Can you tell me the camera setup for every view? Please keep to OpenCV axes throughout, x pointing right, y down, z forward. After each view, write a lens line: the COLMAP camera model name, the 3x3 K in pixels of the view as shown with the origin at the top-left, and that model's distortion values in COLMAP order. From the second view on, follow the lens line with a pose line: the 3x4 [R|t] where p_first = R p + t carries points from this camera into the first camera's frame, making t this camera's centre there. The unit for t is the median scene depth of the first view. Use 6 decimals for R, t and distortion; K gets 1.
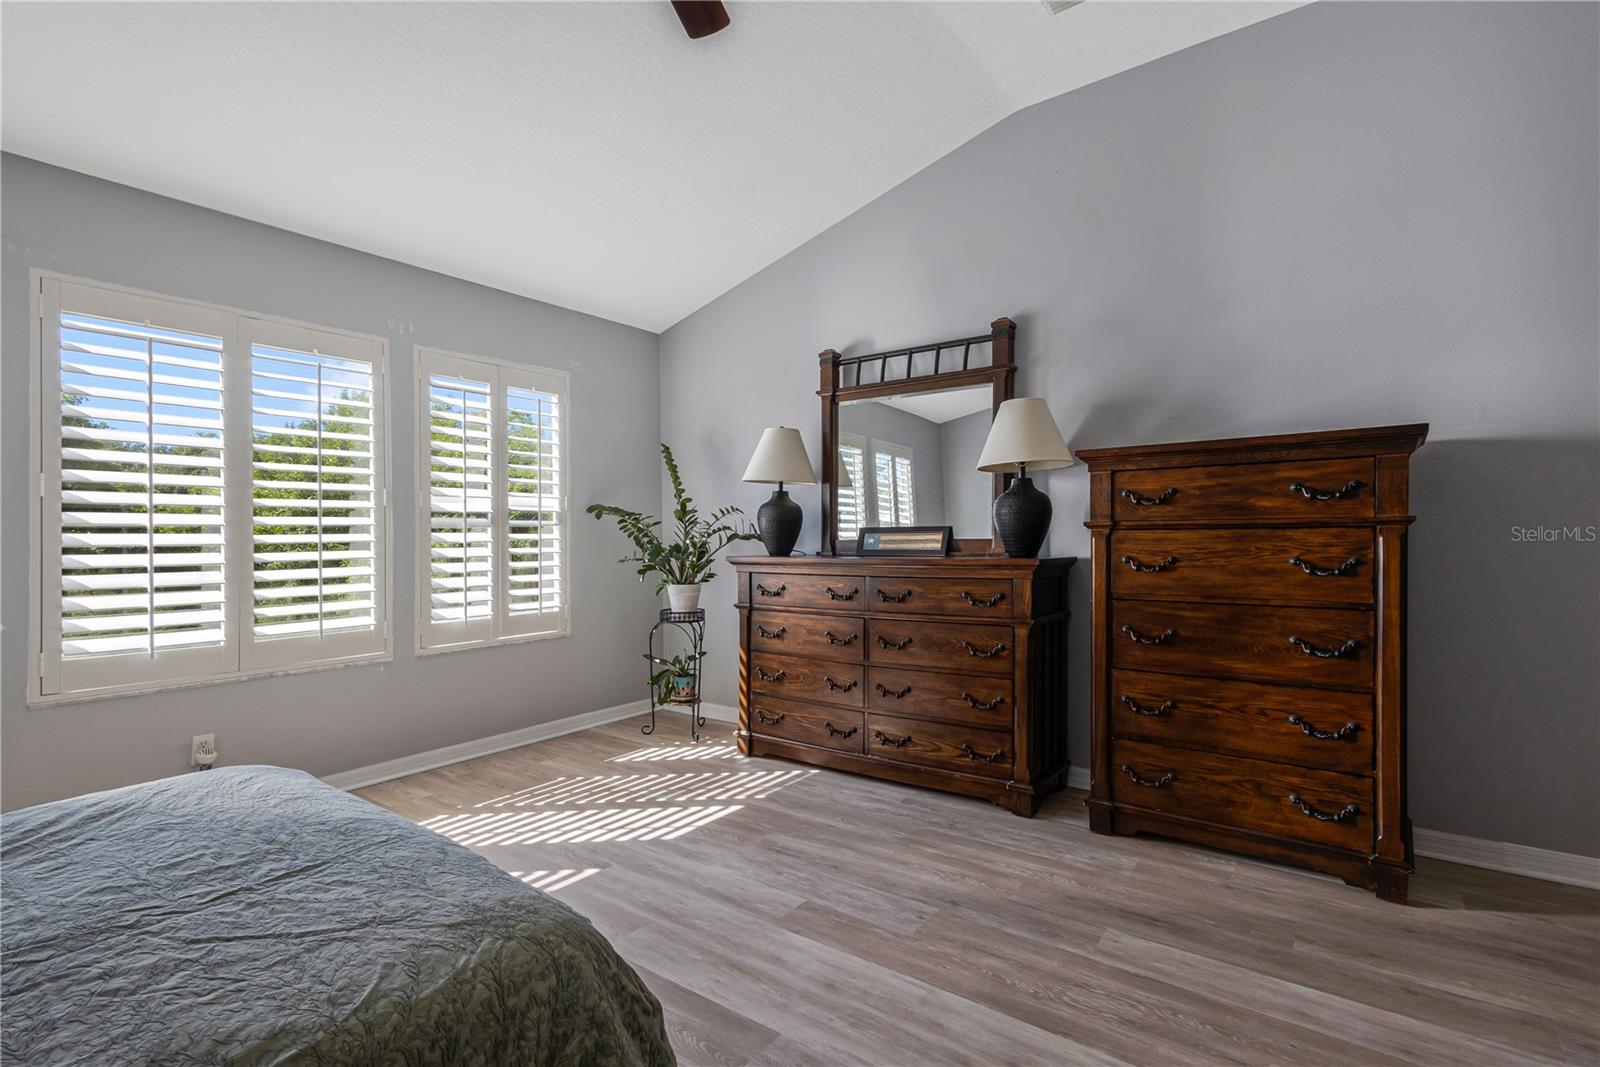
lens RADIAL K [[760.6, 0, 789.8], [0, 760.6, 539.0], [0, 0, 1]] dist [0.009956, -0.001586]
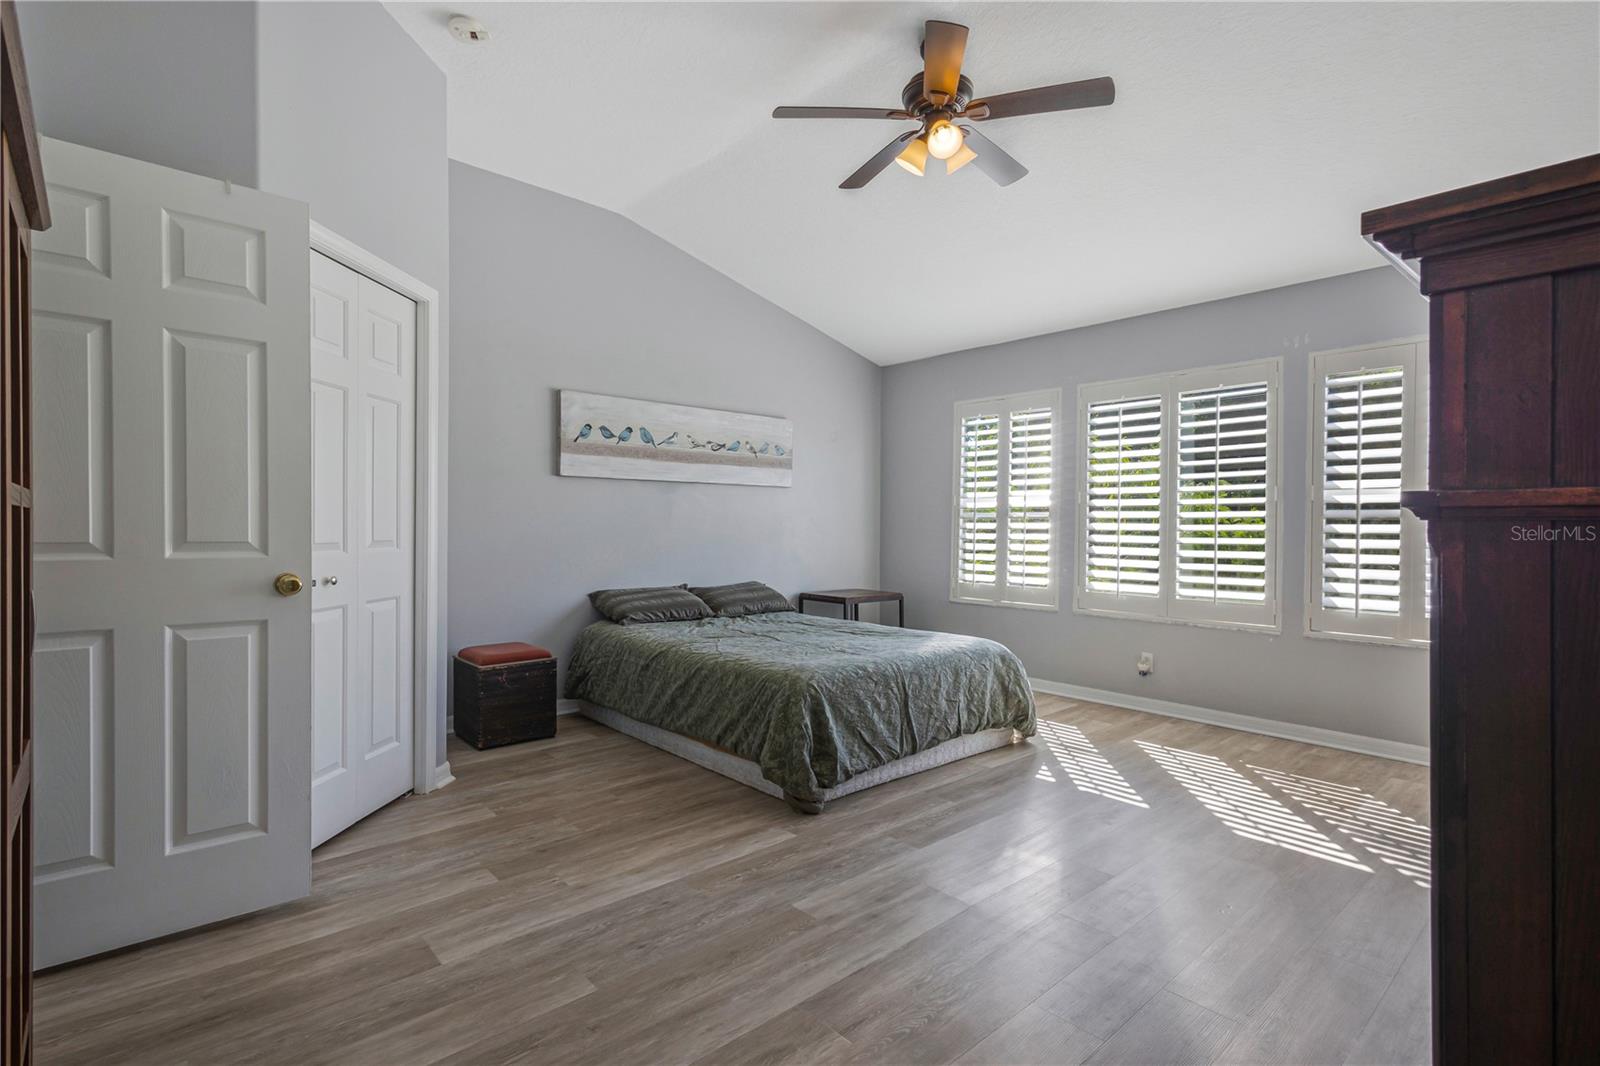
lens RADIAL K [[760.6, 0, 794.7], [0, 760.6, 516.7], [0, 0, 1]] dist [0.009956, -0.001586]
pose [[-0.196328, -0.000230, -0.980538, 0.830954], [-0.009783, 0.999951, 0.001725, -0.015085], [0.980489, 0.009932, -0.196321, 0.555588]]
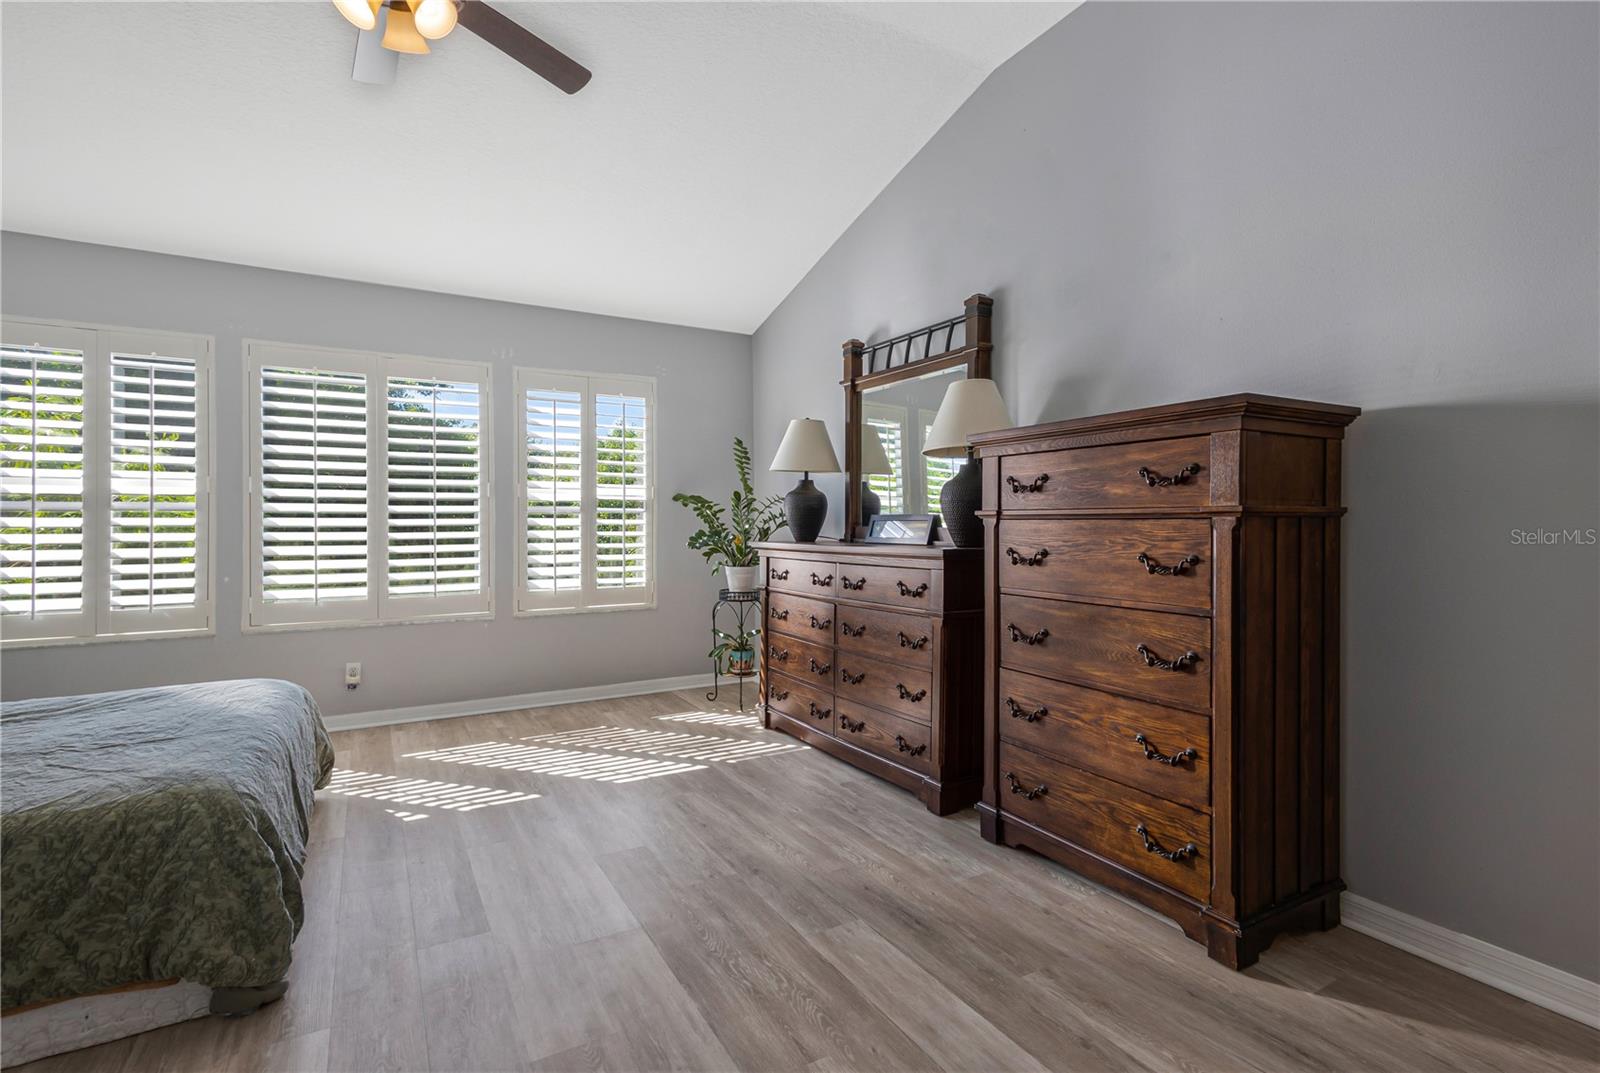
lens RADIAL K [[760.6, 0, 806.6], [0, 760.6, 541.8], [0, 0, 1]] dist [0.009956, -0.001586]
pose [[0.922087, 0.017772, -0.386575, 0.487414], [-0.009084, 0.999664, 0.024289, -0.004517], [0.386877, -0.018885, 0.921938, 0.041778]]
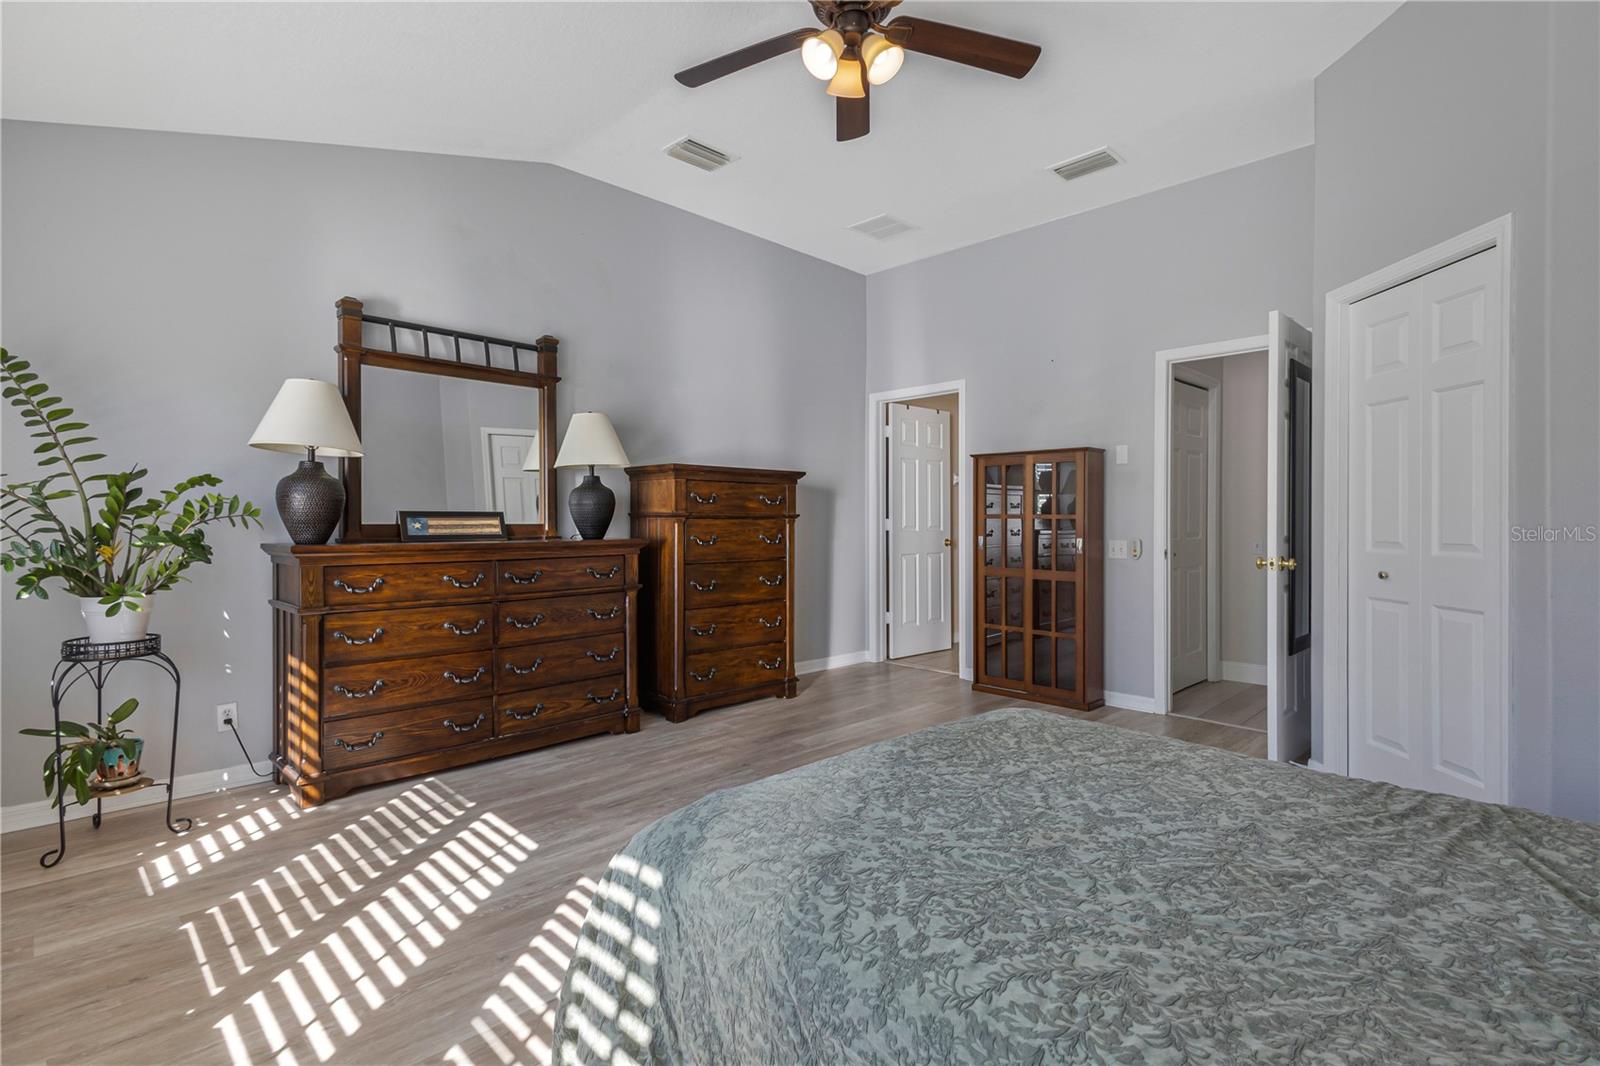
lens RADIAL K [[760.6, 0, 801.2], [0, 760.6, 539.0], [0, 0, 1]] dist [0.009956, -0.001586]
pose [[0.129710, -0.008617, 0.991515, -0.904120], [0.003403, 0.999960, 0.008245, 0.015021], [-0.991546, 0.002305, 0.129734, 0.500002]]
